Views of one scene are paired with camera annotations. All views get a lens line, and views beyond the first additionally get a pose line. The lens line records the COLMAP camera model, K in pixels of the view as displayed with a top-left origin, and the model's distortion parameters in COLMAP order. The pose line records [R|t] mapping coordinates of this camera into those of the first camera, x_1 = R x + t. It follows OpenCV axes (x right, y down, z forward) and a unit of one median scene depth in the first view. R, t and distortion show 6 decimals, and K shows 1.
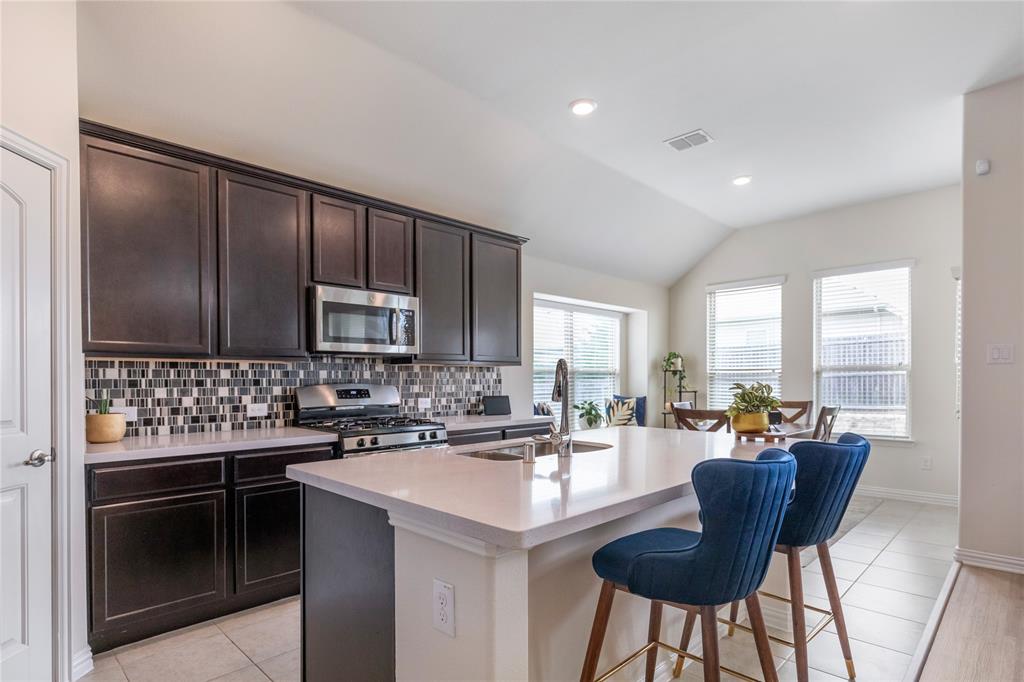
lens RADIAL K [[533.0, 0, 506.4], [0, 533.0, 380.6], [0, 0, 1]] dist [0.001347, 0.000062]
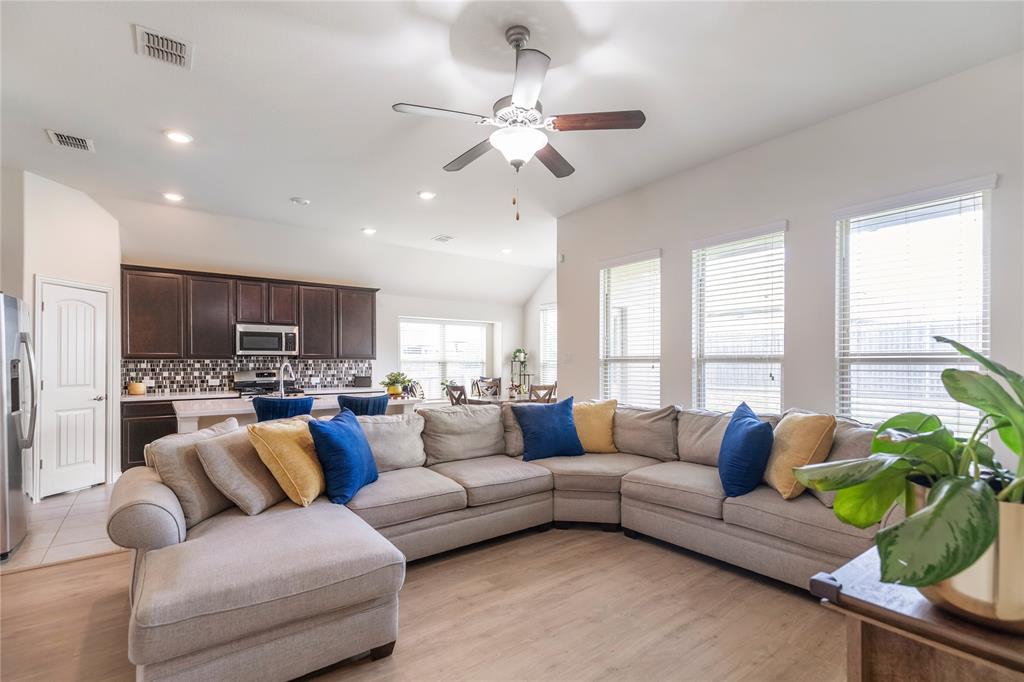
lens RADIAL K [[475.4, 0, 517.7], [0, 475.4, 361.2], [0, 0, 1]] dist [0.005853, -0.000666]
pose [[0.989635, 0.006068, -0.143479, 0.922294], [-0.006111, 0.999981, 0.000139, -0.033594], [0.143477, 0.000739, 0.989653, -0.648909]]
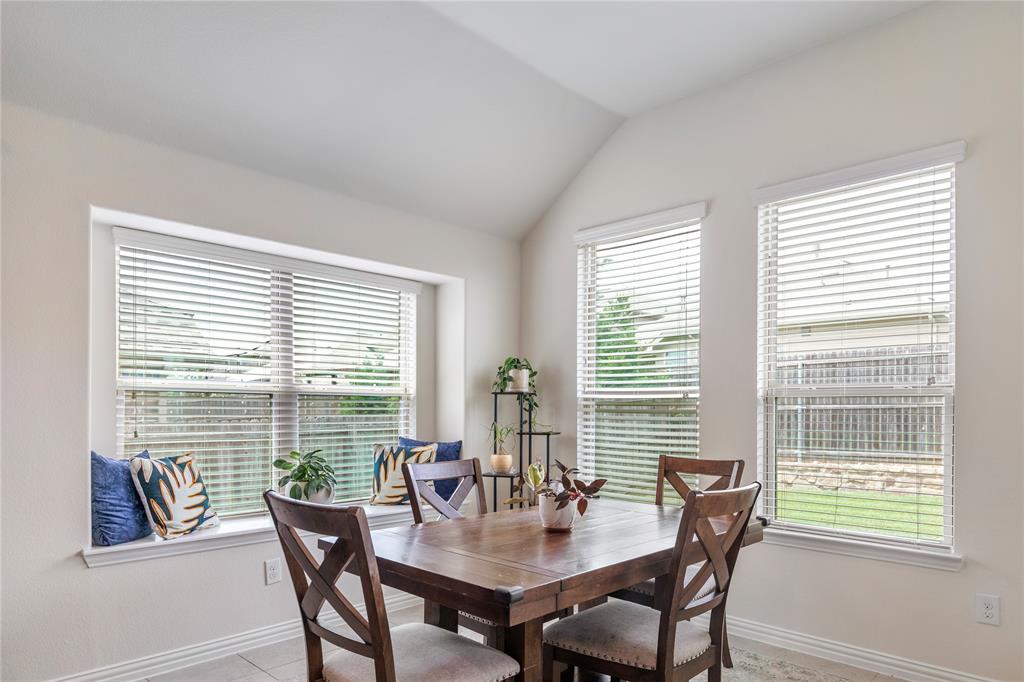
lens RADIAL K [[627.7, 0, 504.7], [0, 627.7, 405.6], [0, 0, 1]] dist [0.003619, 0.002227]
pose [[0.999906, 0.013288, -0.003442, 0.556921], [-0.013300, 0.999906, -0.003264, -0.007151], [0.003398, 0.003310, 0.999989, 0.688627]]
